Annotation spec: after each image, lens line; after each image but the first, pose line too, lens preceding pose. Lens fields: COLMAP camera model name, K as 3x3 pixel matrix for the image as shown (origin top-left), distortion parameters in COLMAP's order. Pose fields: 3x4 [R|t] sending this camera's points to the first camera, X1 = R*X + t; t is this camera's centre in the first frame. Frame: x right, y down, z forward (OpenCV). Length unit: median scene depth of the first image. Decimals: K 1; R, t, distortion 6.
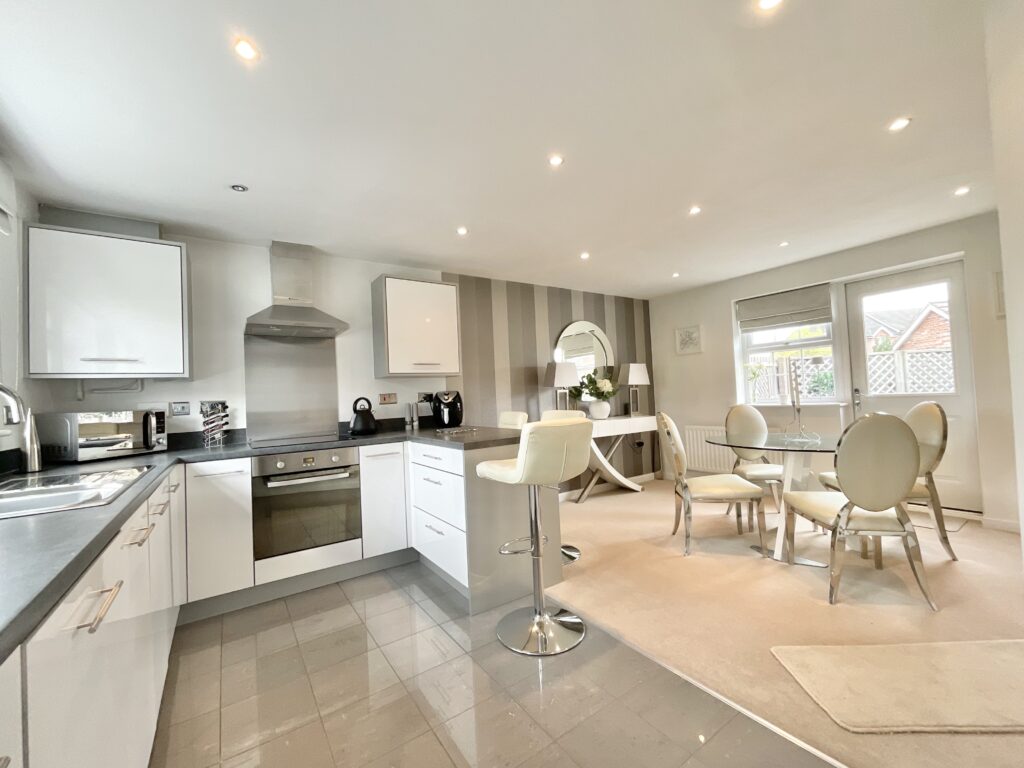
lens RADIAL K [[415.4, 0, 515.7], [0, 415.4, 383.1], [0, 0, 1]] dist [0.002397, -0.002108]
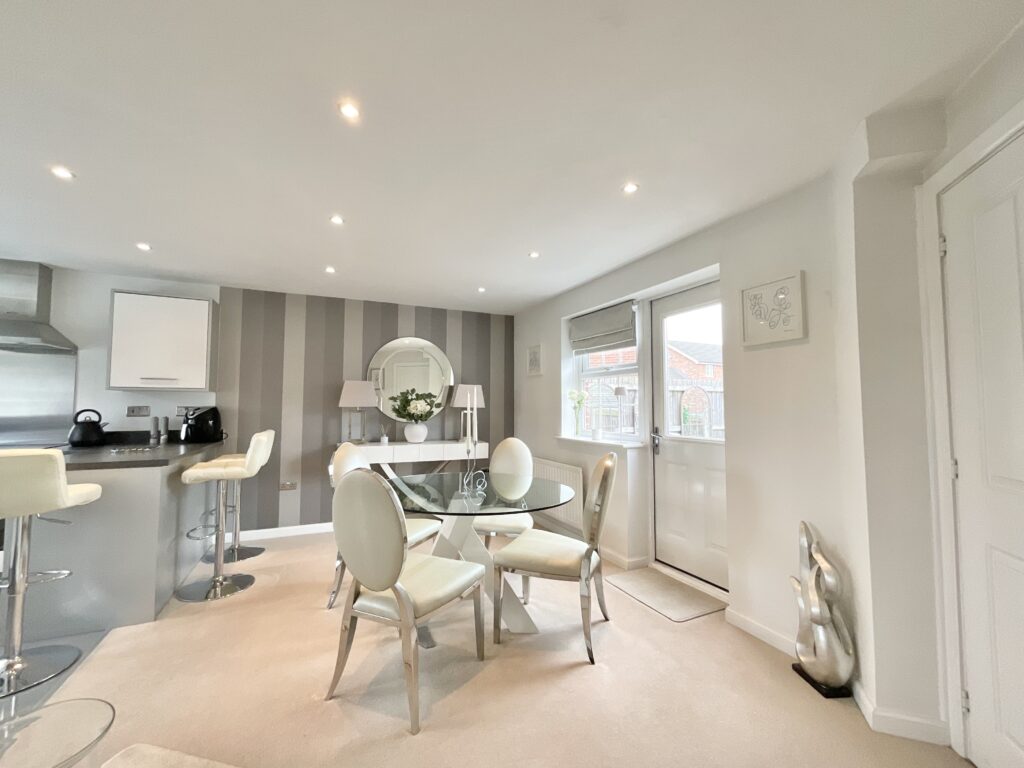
lens RADIAL K [[415.4, 0, 509.5], [0, 415.4, 384.9], [0, 0, 1]] dist [0.002397, -0.002108]
pose [[0.984342, 0.041296, -0.171363, 0.649611], [-0.044384, 0.998913, -0.014228, -0.045120], [0.170589, 0.021611, 0.985105, 0.132023]]
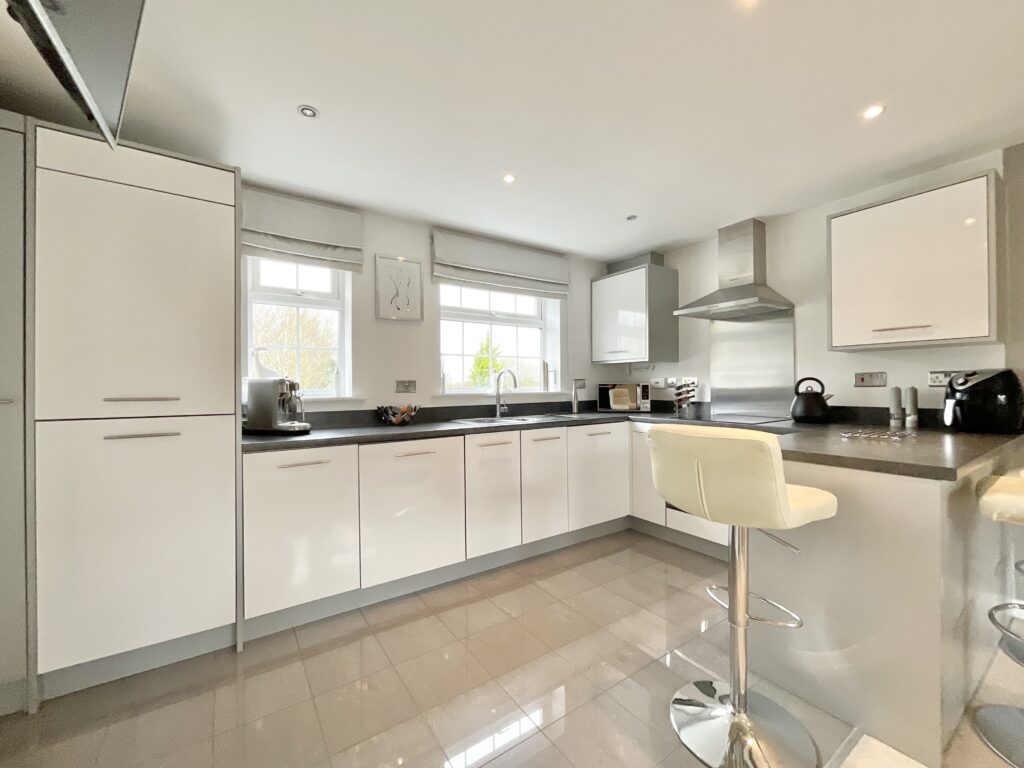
lens RADIAL K [[415.4, 0, 515.4], [0, 415.4, 383.6], [0, 0, 1]] dist [0.002397, -0.002108]
pose [[-0.004712, 0.043750, -0.999031, 0.360536], [0.038939, 0.998293, 0.043534, -0.009463], [0.999230, -0.038697, -0.006408, 0.332685]]
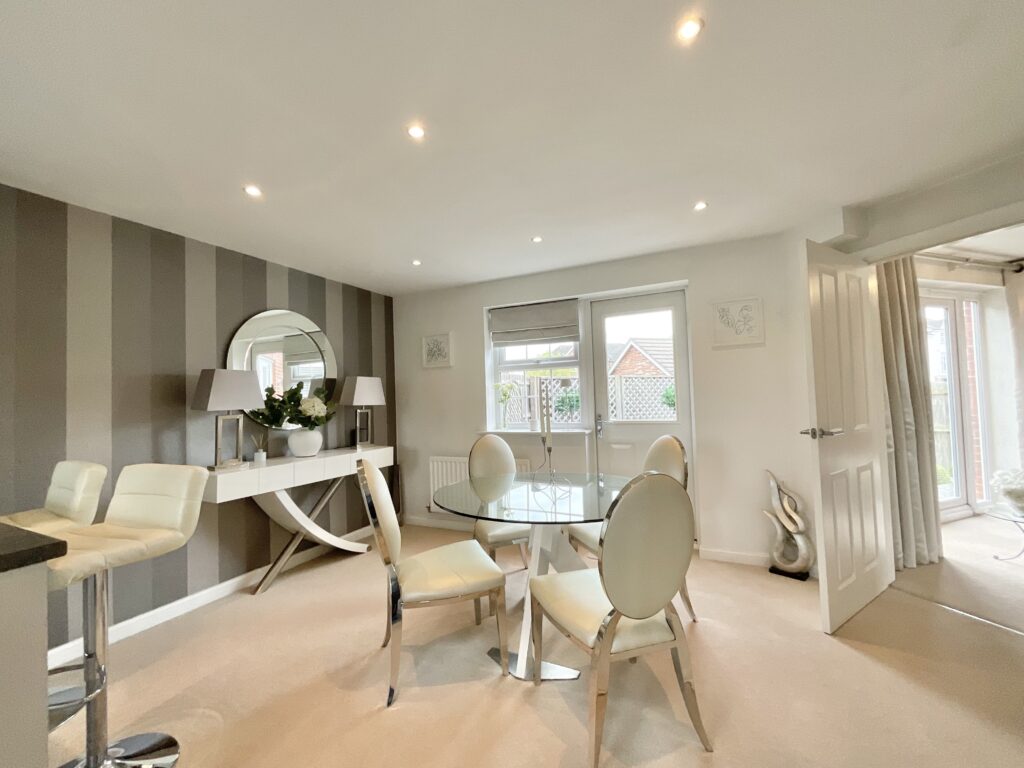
lens RADIAL K [[415.4, 0, 512.8], [0, 415.4, 383.1], [0, 0, 1]] dist [0.002397, -0.002108]
pose [[0.866753, 0.035706, 0.497458, 0.177839], [-0.022209, 0.999208, -0.033024, -0.020808], [-0.498243, 0.017576, 0.866859, 0.275316]]
